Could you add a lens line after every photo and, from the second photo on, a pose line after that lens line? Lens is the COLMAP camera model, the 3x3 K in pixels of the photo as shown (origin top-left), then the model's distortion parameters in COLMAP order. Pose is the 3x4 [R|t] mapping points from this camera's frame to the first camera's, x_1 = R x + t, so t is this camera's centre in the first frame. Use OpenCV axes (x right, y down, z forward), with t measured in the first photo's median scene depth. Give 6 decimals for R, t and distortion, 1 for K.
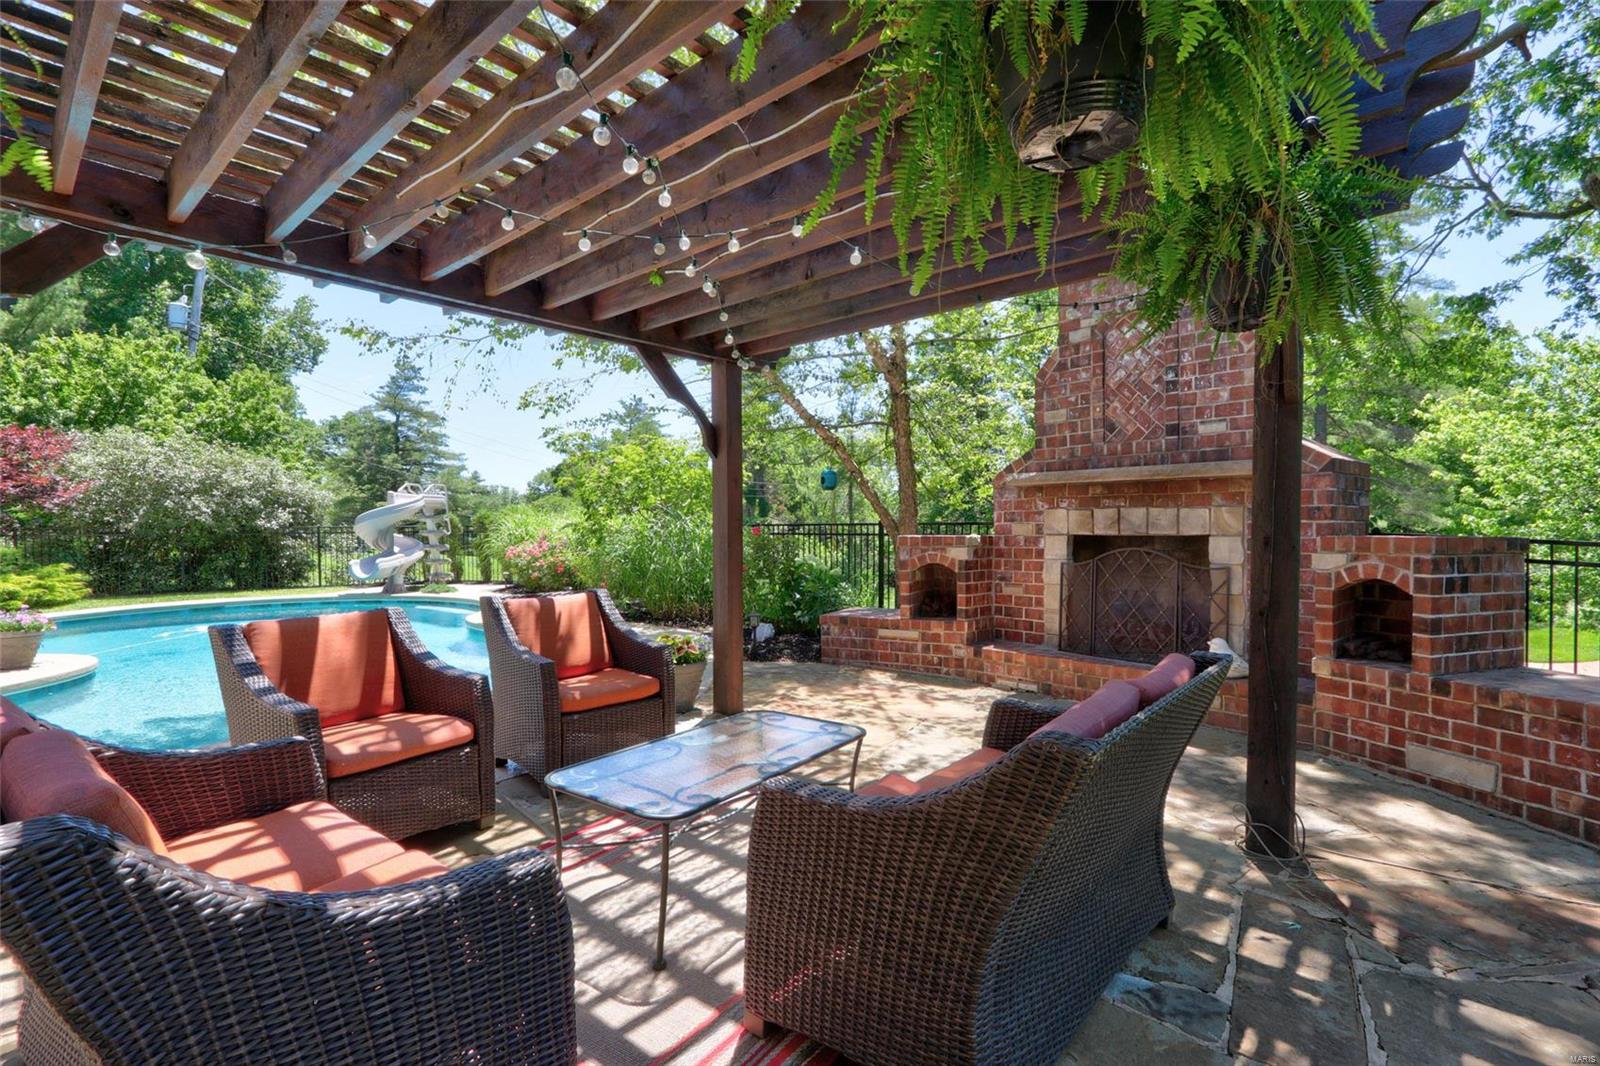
lens RADIAL K [[762.0, 0, 792.2], [0, 762.0, 532.3], [0, 0, 1]] dist [-0.005137, 0.000433]
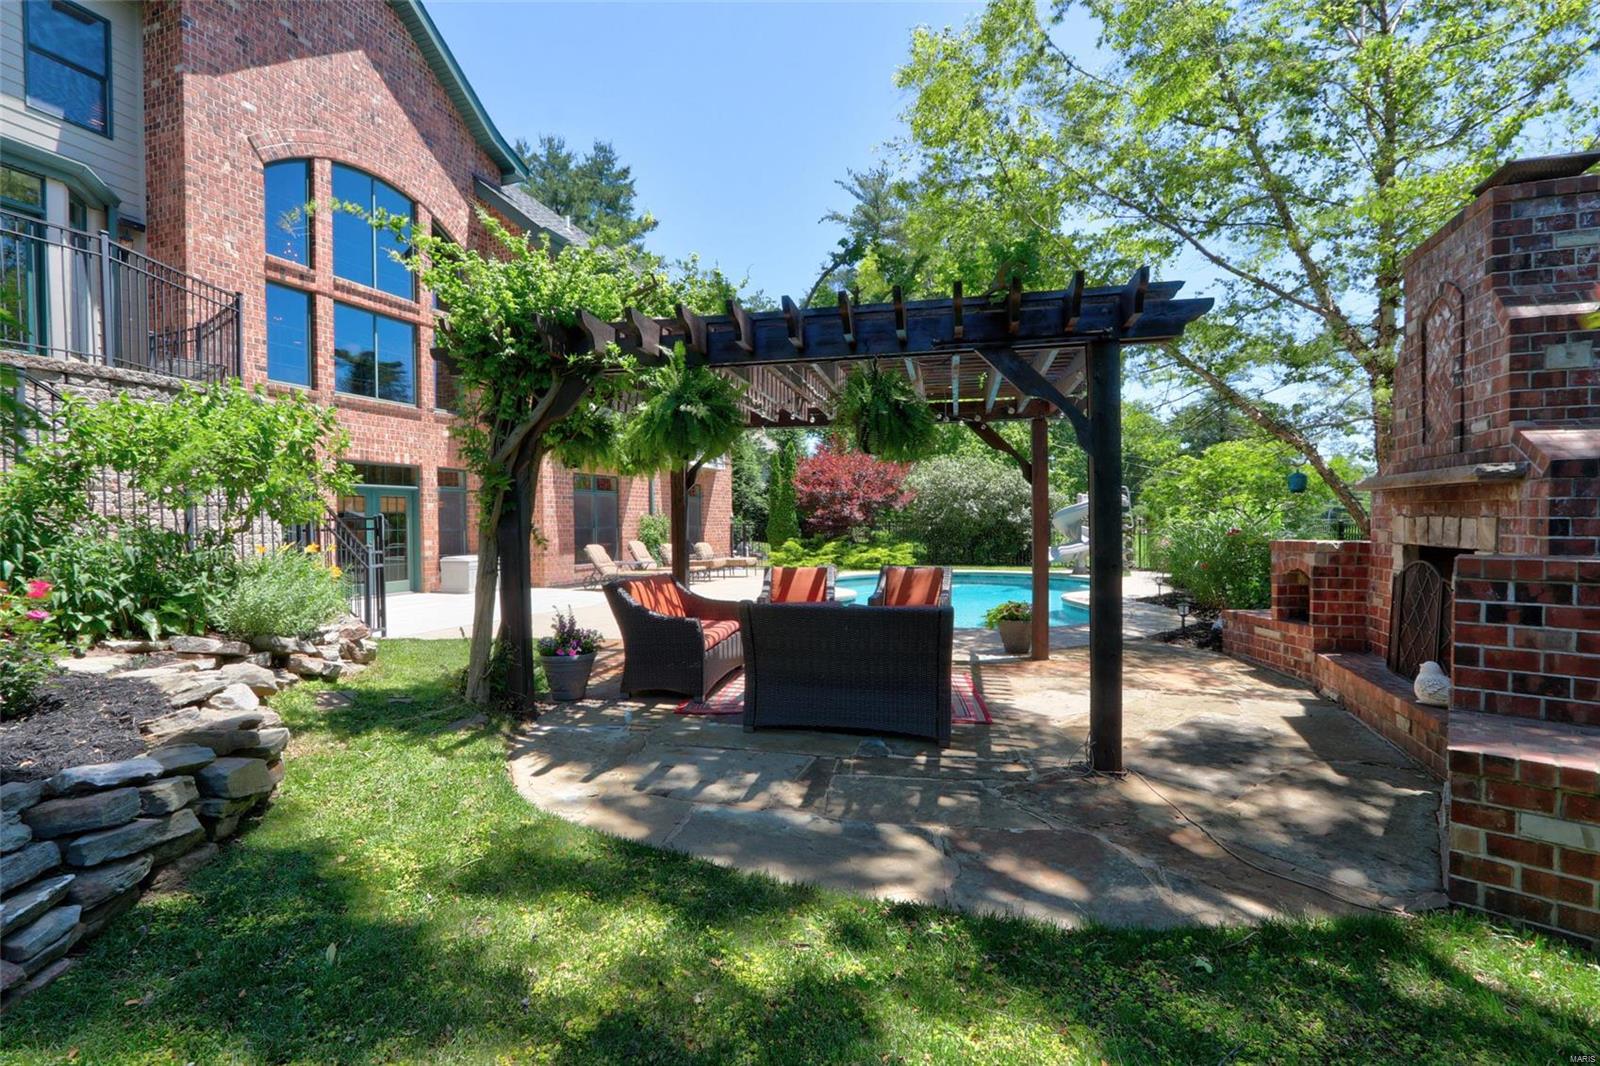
lens RADIAL K [[762.0, 0, 792.2], [0, 762.0, 532.3], [0, 0, 1]] dist [-0.005137, 0.000433]
pose [[0.501261, 0.017578, -0.865117, 0.724299], [-0.004420, 0.999833, 0.017754, -0.021882], [0.865285, -0.005076, 0.501255, -0.094899]]
